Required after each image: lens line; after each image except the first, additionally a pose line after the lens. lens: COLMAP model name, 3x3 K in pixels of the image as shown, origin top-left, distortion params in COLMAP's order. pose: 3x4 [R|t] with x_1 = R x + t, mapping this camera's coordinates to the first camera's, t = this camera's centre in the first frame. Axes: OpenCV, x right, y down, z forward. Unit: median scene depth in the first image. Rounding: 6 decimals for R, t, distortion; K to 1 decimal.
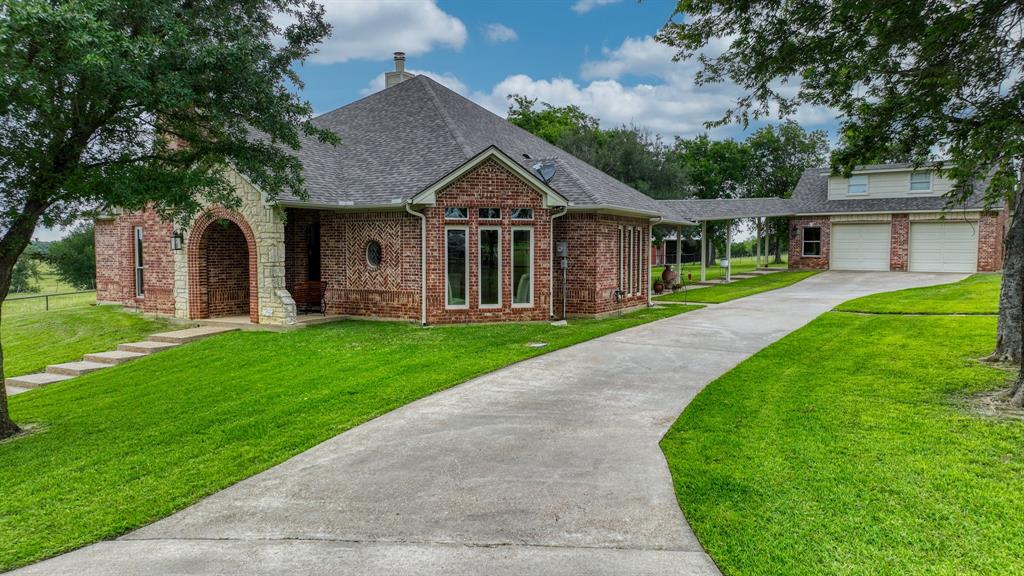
lens RADIAL K [[729.3, 0, 511.3], [0, 729.3, 285.2], [0, 0, 1]] dist [0.011033, 0.005348]
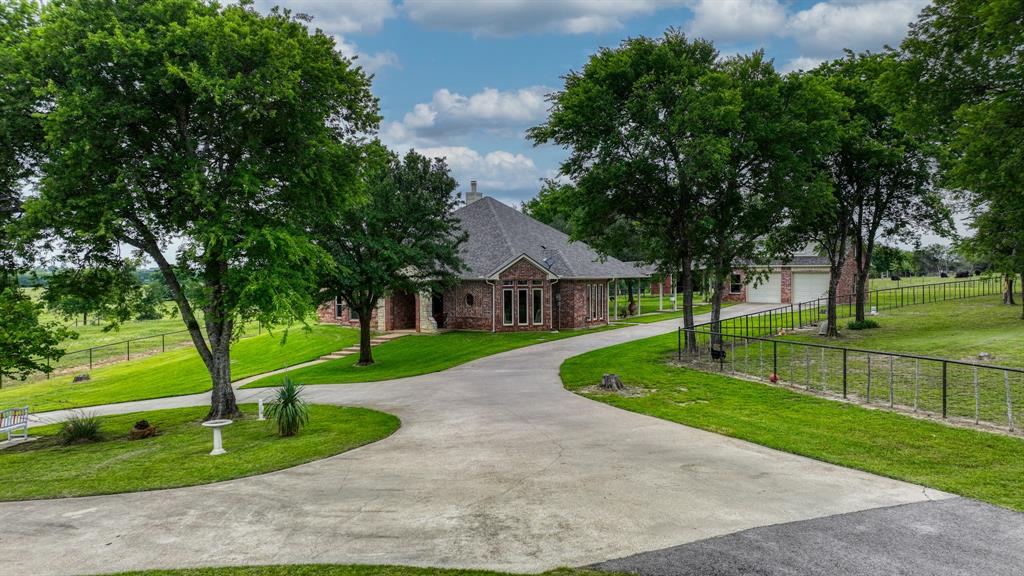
lens RADIAL K [[729.3, 0, 510.6], [0, 729.3, 287.4], [0, 0, 1]] dist [0.011033, 0.005348]
pose [[0.998116, -0.004787, -0.061165, 0.061871], [0.003001, 0.999568, -0.029253, -0.016440], [0.061278, 0.029014, 0.997699, -1.091257]]
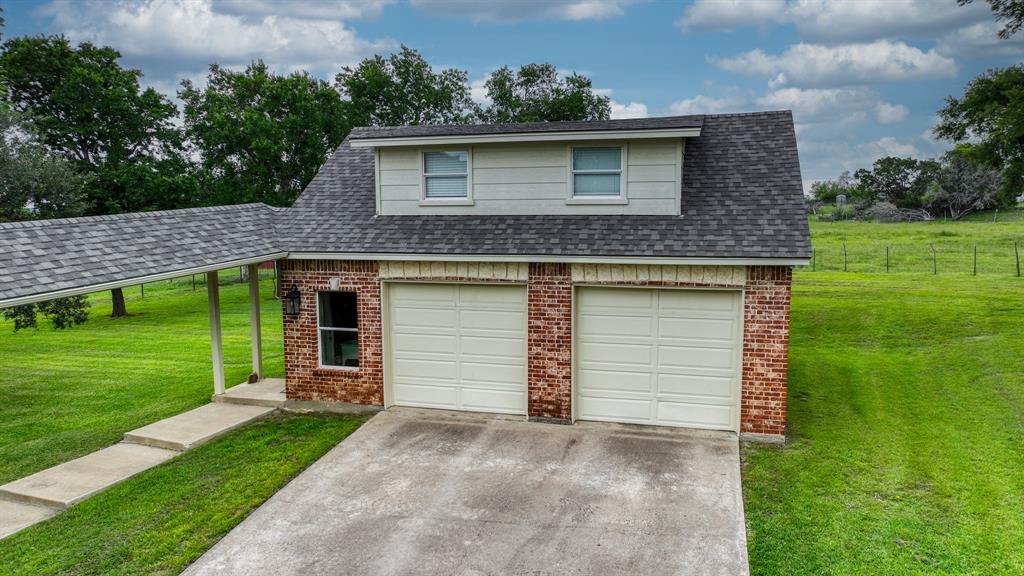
lens RADIAL K [[729.3, 0, 511.3], [0, 729.3, 288.0], [0, 0, 1]] dist [0.011033, 0.005348]
pose [[0.923951, -0.049712, 0.379267, 0.682736], [0.028174, 0.997670, 0.062131, -0.194027], [-0.381472, -0.046721, 0.923199, 1.222858]]
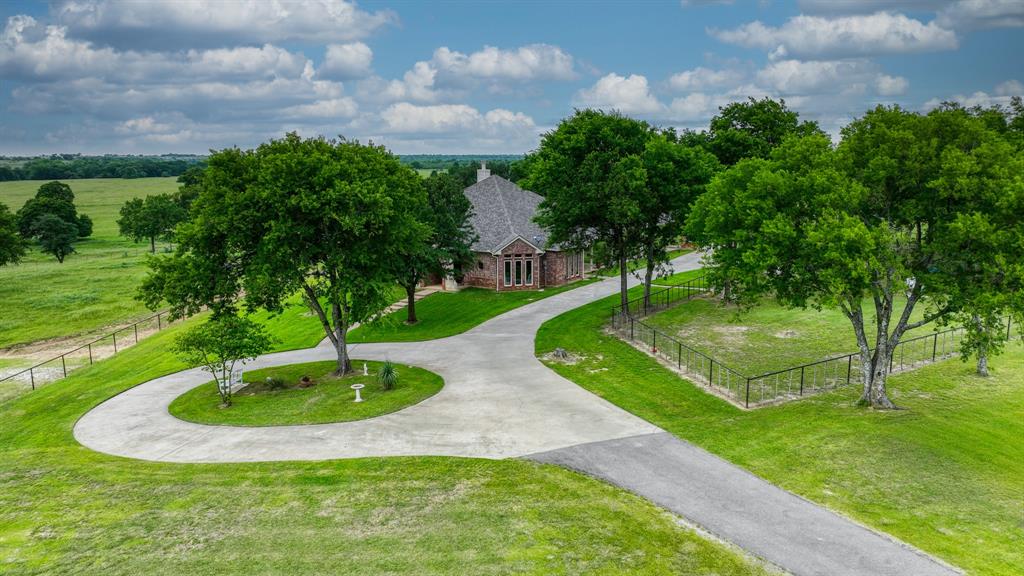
lens RADIAL K [[729.3, 0, 513.8], [0, 729.3, 284.6], [0, 0, 1]] dist [0.011033, 0.005348]
pose [[0.997278, 0.009859, -0.073072, 0.159022], [-0.000974, 0.992695, 0.120646, -0.311061], [0.073727, -0.120247, 0.990003, -1.864365]]
